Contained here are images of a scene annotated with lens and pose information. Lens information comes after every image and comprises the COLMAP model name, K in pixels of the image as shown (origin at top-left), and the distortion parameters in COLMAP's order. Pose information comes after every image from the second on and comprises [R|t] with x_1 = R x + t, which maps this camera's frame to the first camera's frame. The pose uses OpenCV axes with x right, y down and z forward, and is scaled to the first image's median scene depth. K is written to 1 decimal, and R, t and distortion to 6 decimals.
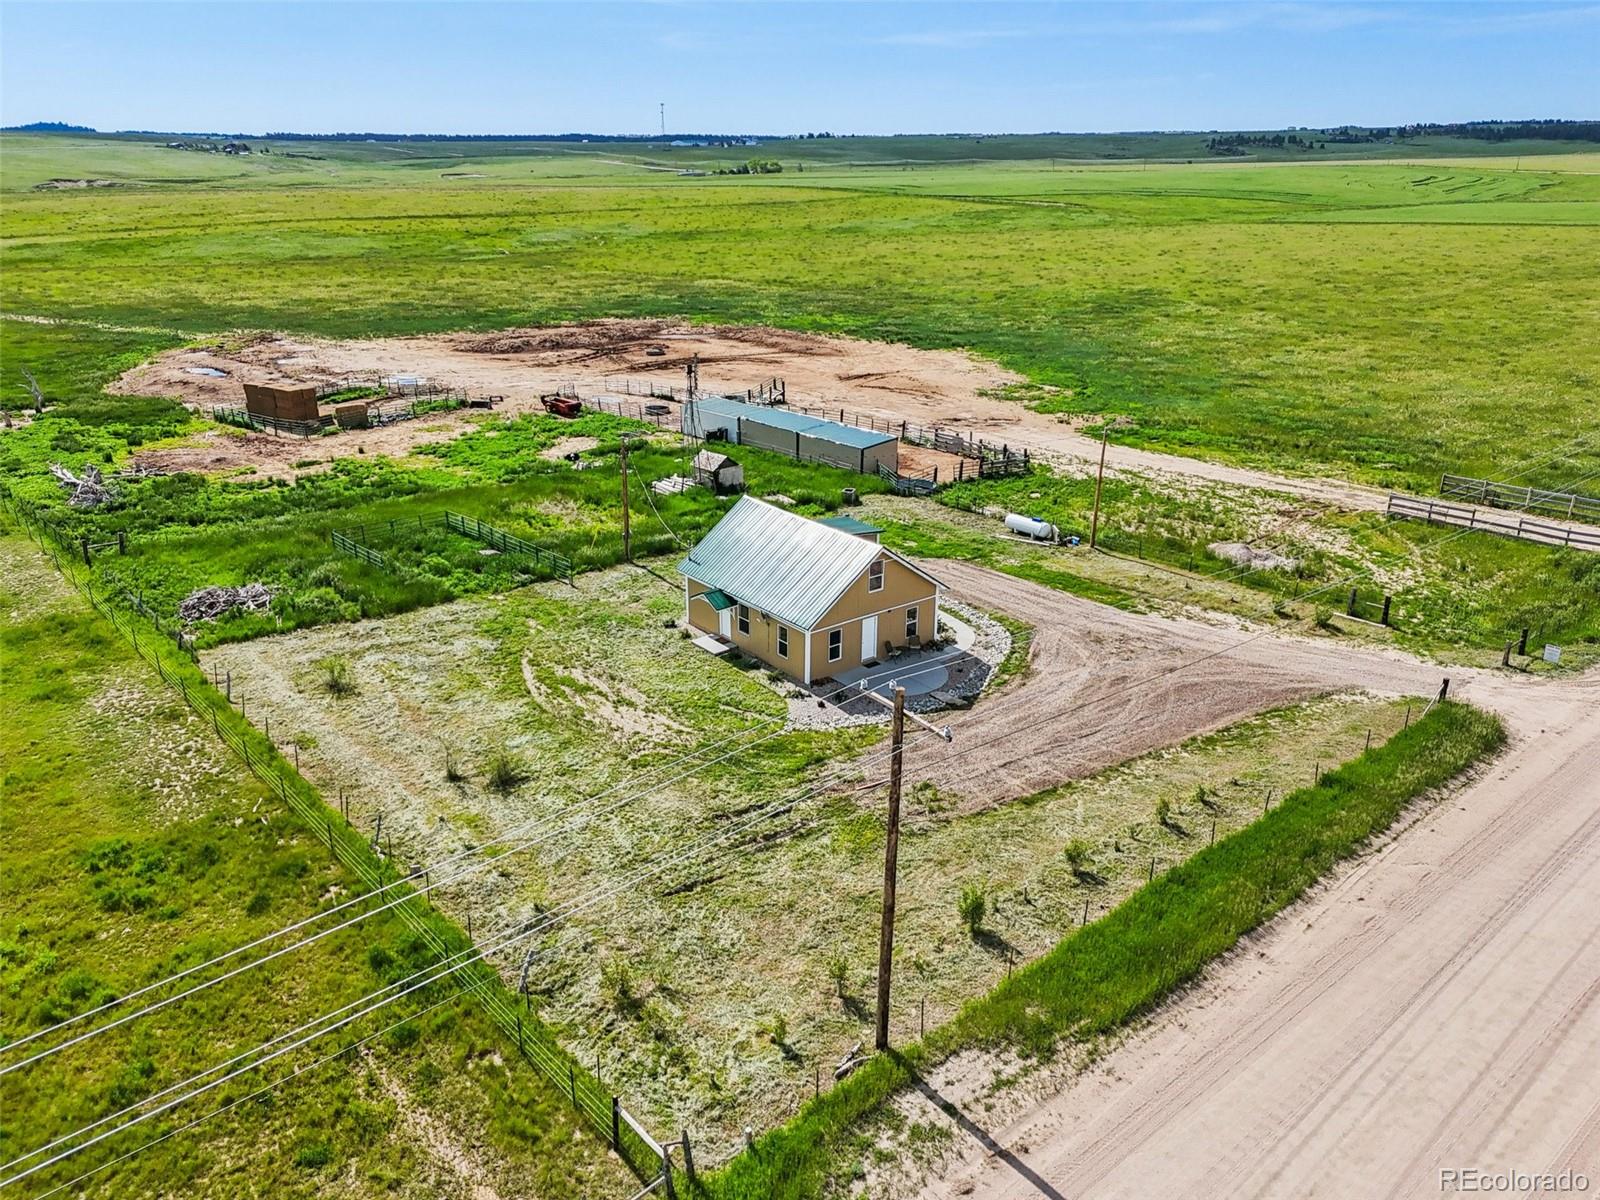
lens RADIAL K [[1204.9, 0, 800.0], [0, 1204.9, 600.0], [0, 0, 1]] dist [0.093916, -0.107429]
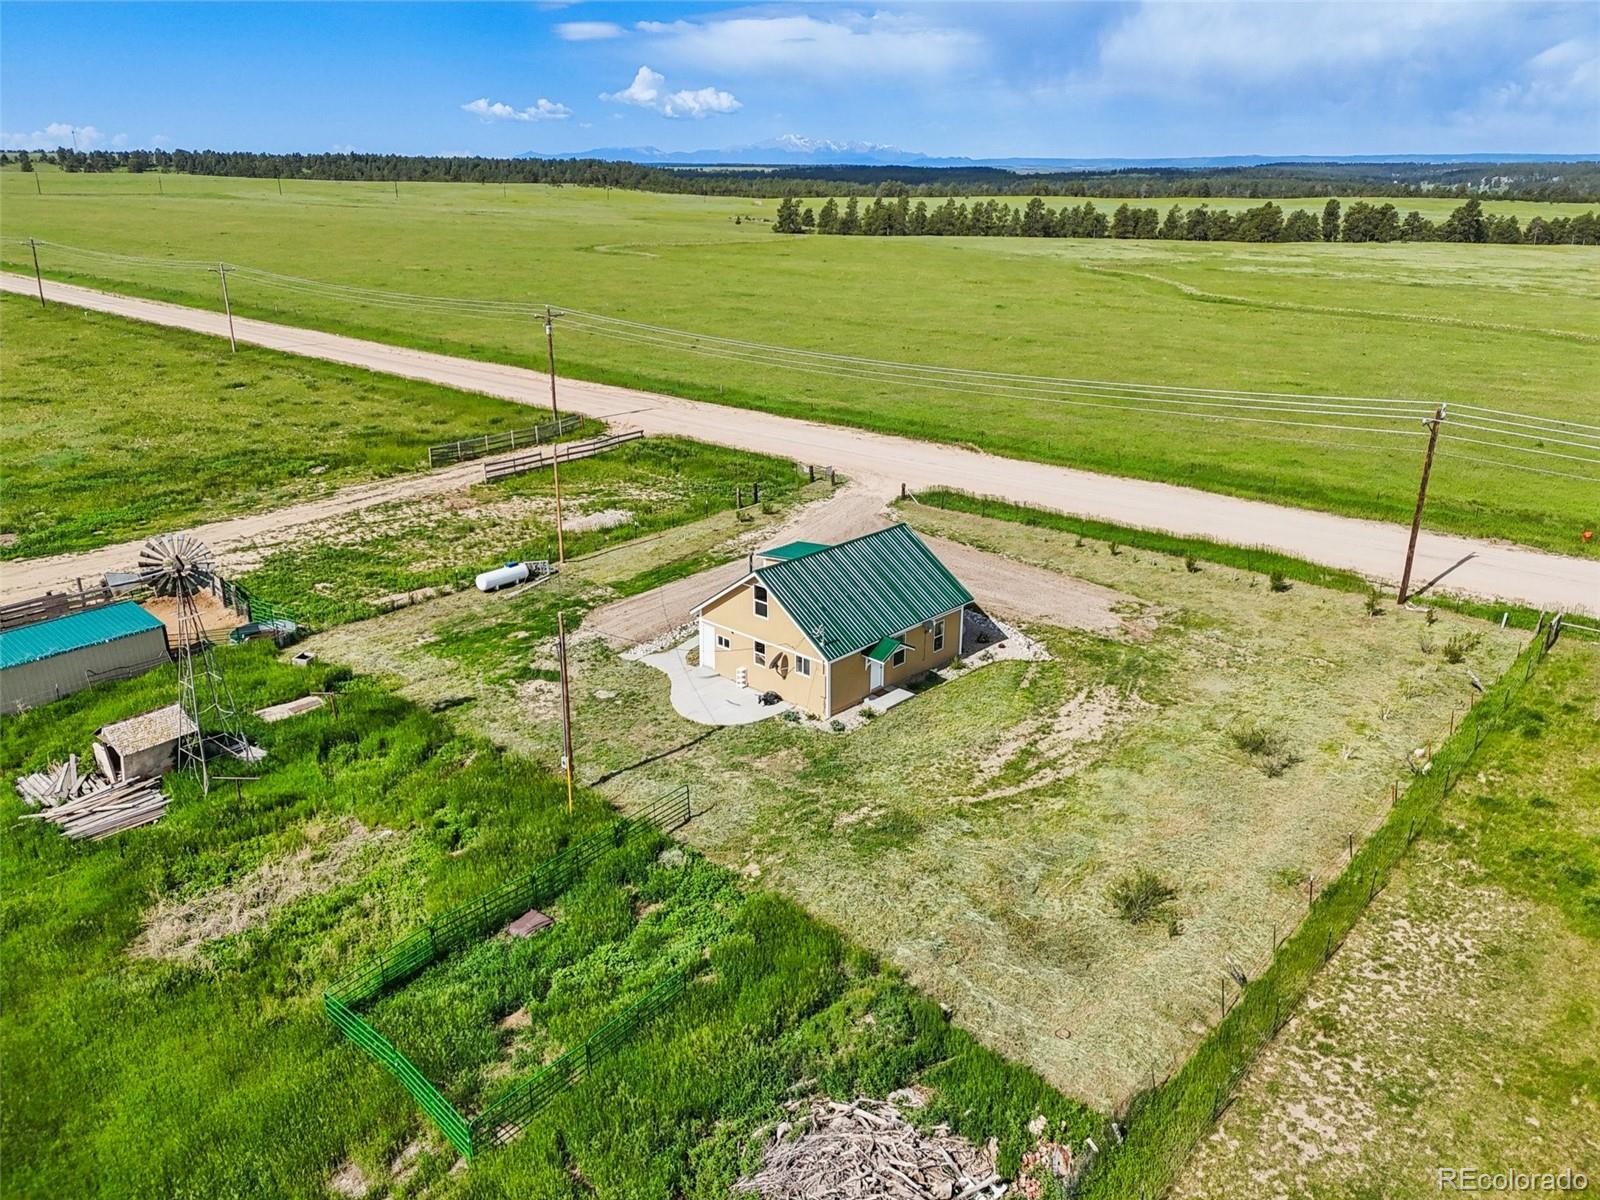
lens RADIAL K [[1166.9, 0, 800.0], [0, 1166.9, 600.0], [0, 0, 1]] dist [0.093479, -0.099675]
pose [[-0.145225, -0.340141, 0.929093, -0.875932], [0.344852, 0.862760, 0.369760, -0.385845], [-0.927355, 0.374098, -0.007996, 1.049645]]
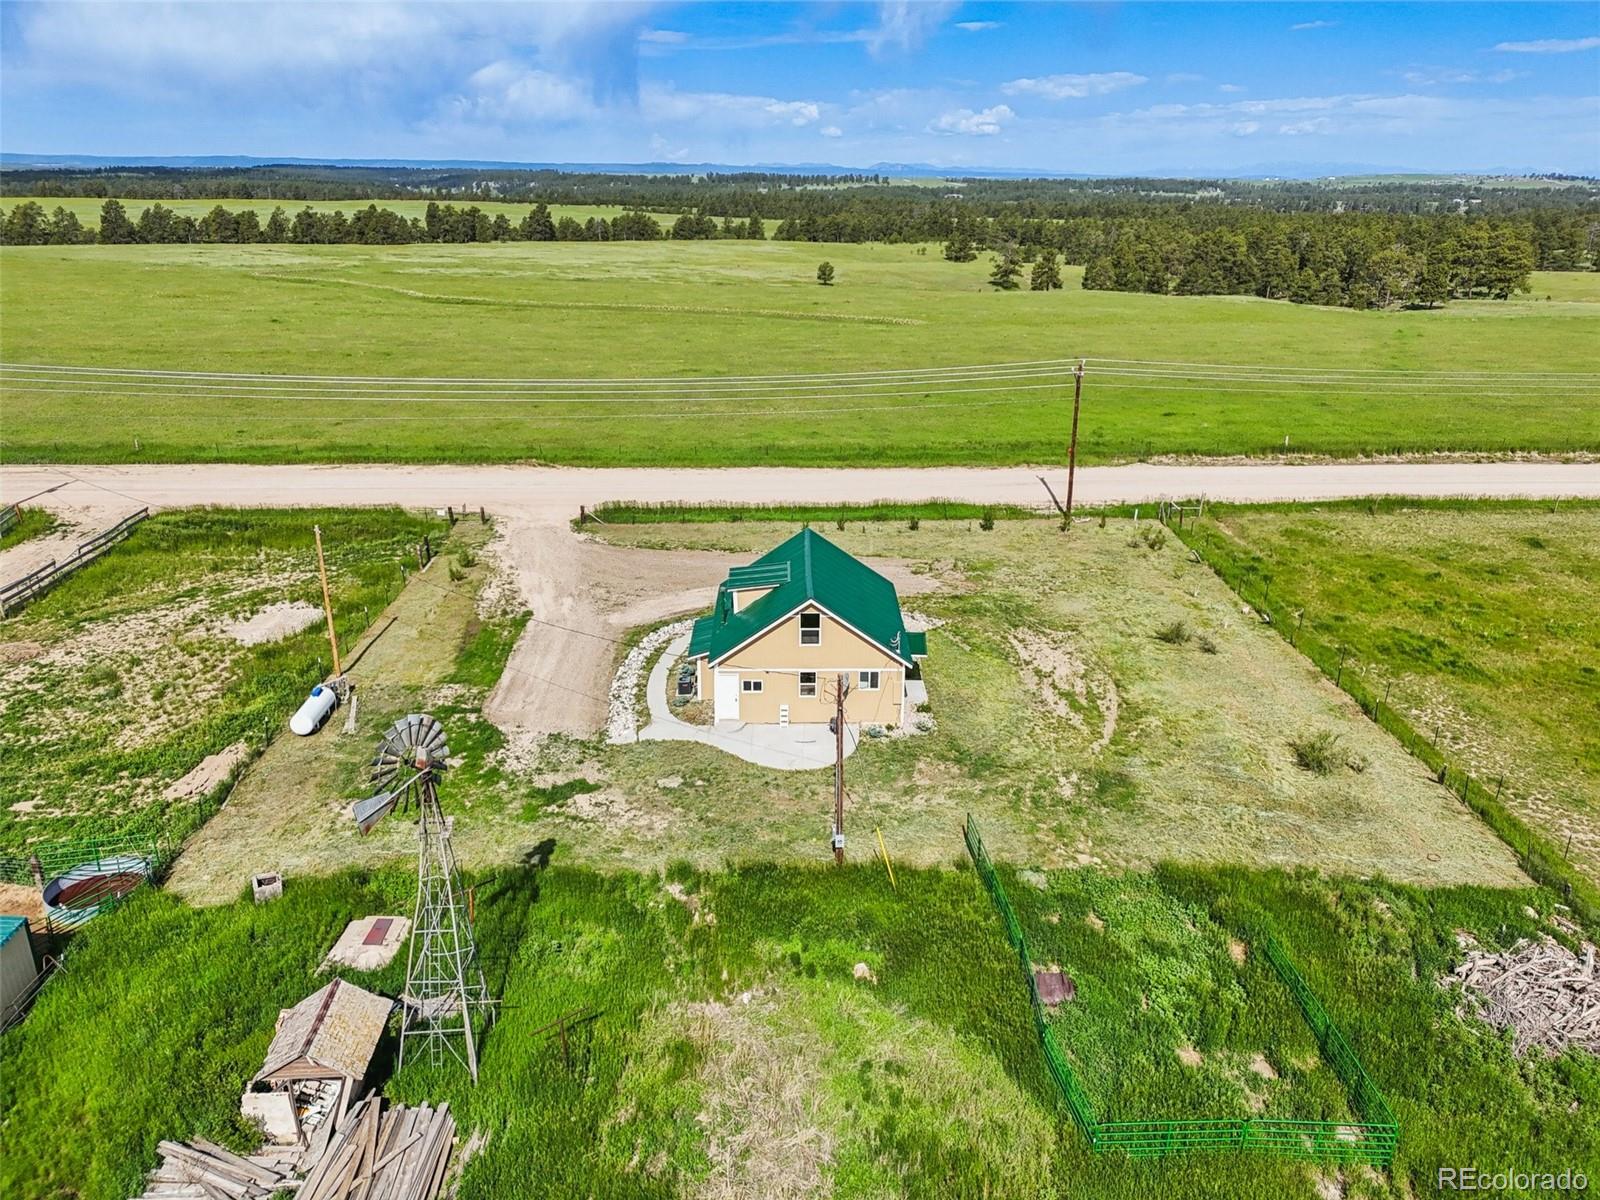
lens RADIAL K [[1166.9, 0, 800.0], [0, 1166.9, 600.0], [0, 0, 1]] dist [0.093479, -0.099675]
pose [[-0.786561, -0.214284, 0.579141, -0.523371], [0.209776, 0.789364, 0.576974, -0.571614], [-0.580790, 0.575315, -0.575931, 1.549804]]
